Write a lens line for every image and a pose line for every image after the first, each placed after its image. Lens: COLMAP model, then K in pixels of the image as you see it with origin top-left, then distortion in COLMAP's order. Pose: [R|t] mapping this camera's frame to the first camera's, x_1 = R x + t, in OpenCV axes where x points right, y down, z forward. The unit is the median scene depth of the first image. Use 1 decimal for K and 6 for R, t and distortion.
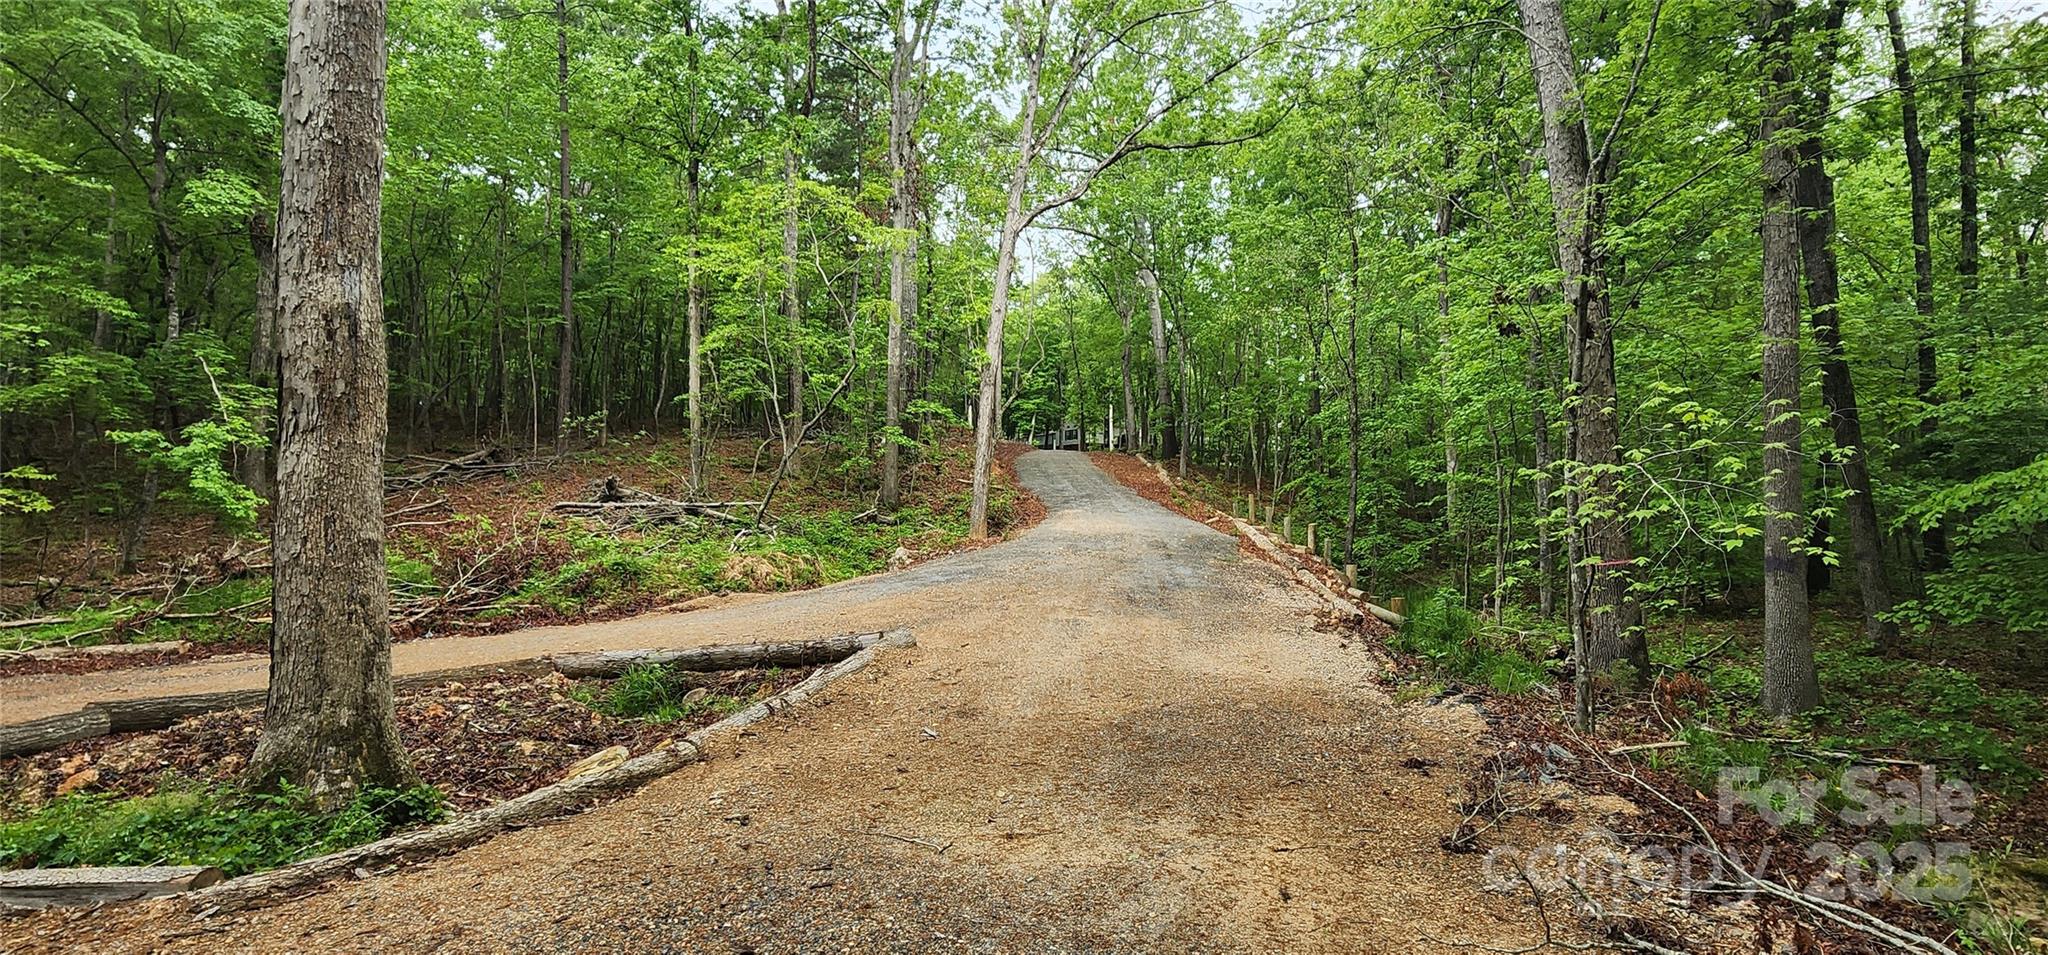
lens RADIAL K [[1083.1, 0, 1021.3], [0, 1083.1, 478.0], [0, 0, 1]] dist [0.002744, 0.001393]
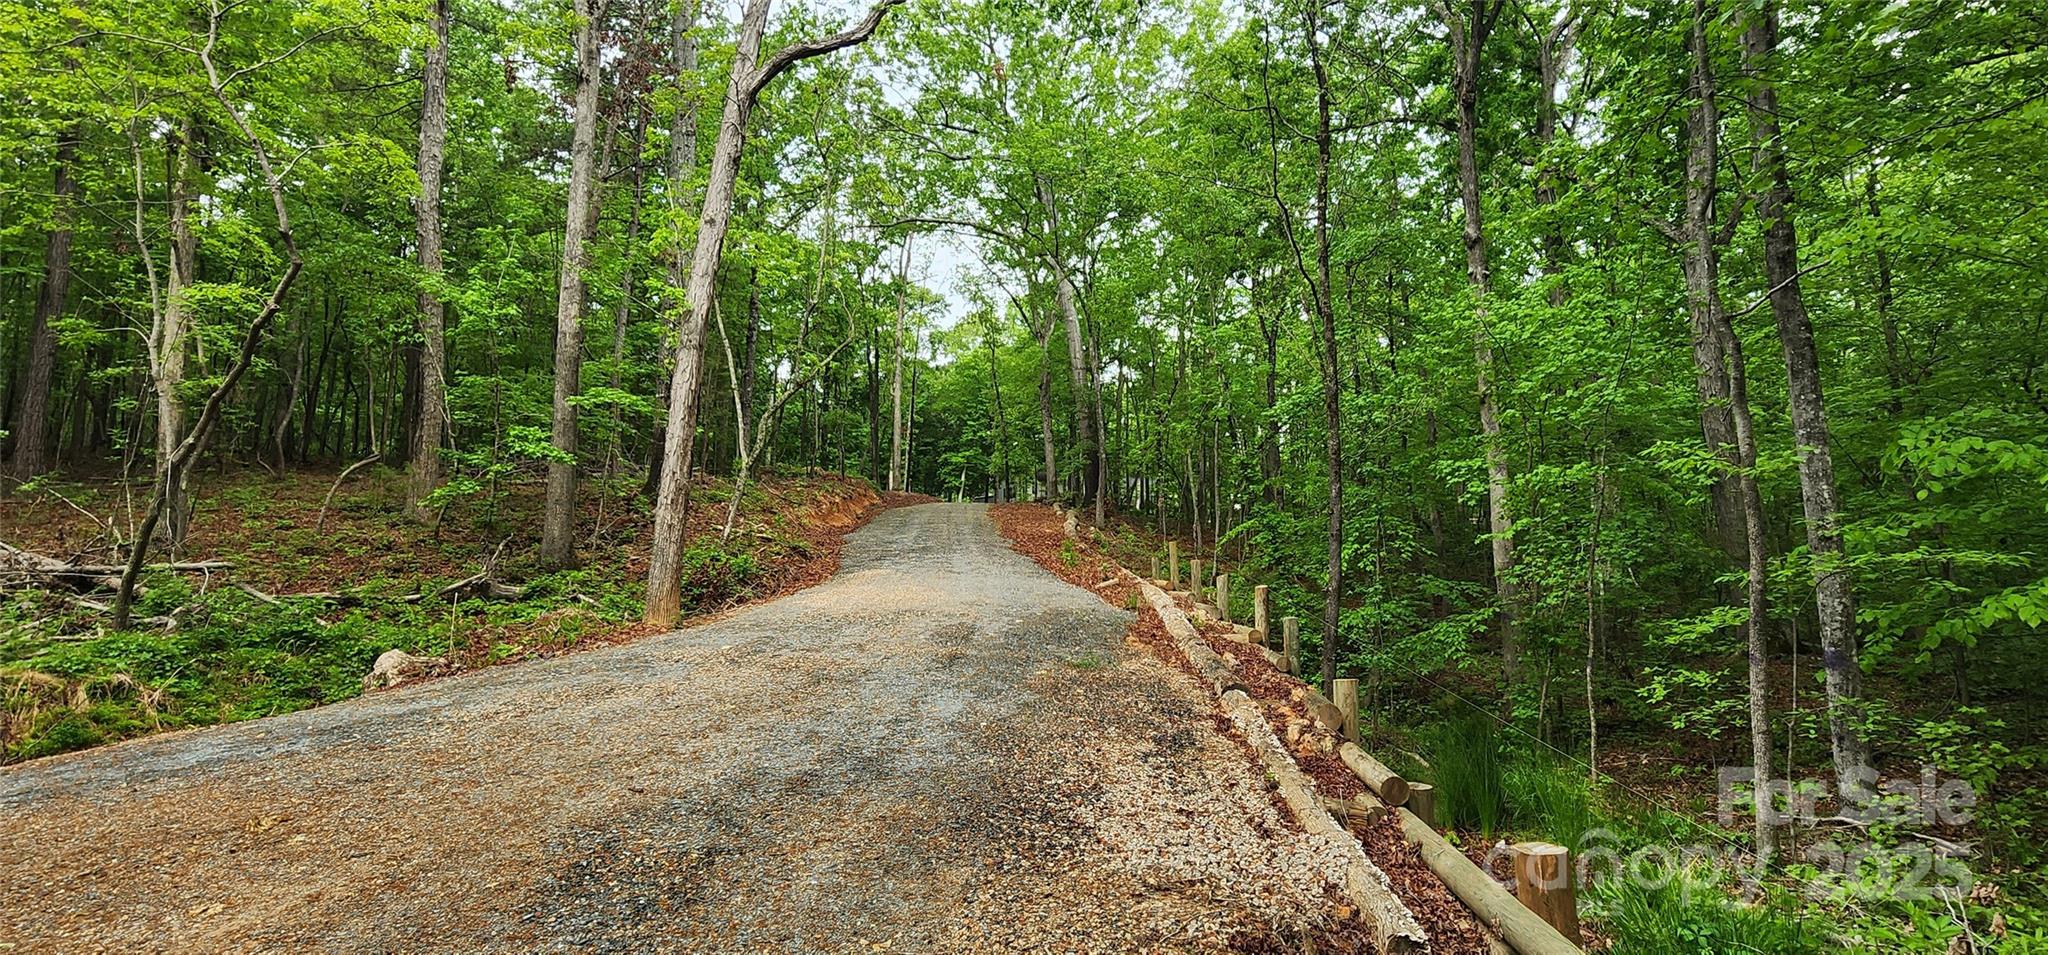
lens RADIAL K [[1083.1, 0, 1026.4], [0, 1083.1, 477.2], [0, 0, 1]] dist [0.002744, 0.001393]
pose [[0.999343, -0.013378, 0.033669, 0.123708], [0.015507, 0.997844, -0.063765, 0.019257], [-0.032744, 0.064245, 0.997397, 0.427666]]
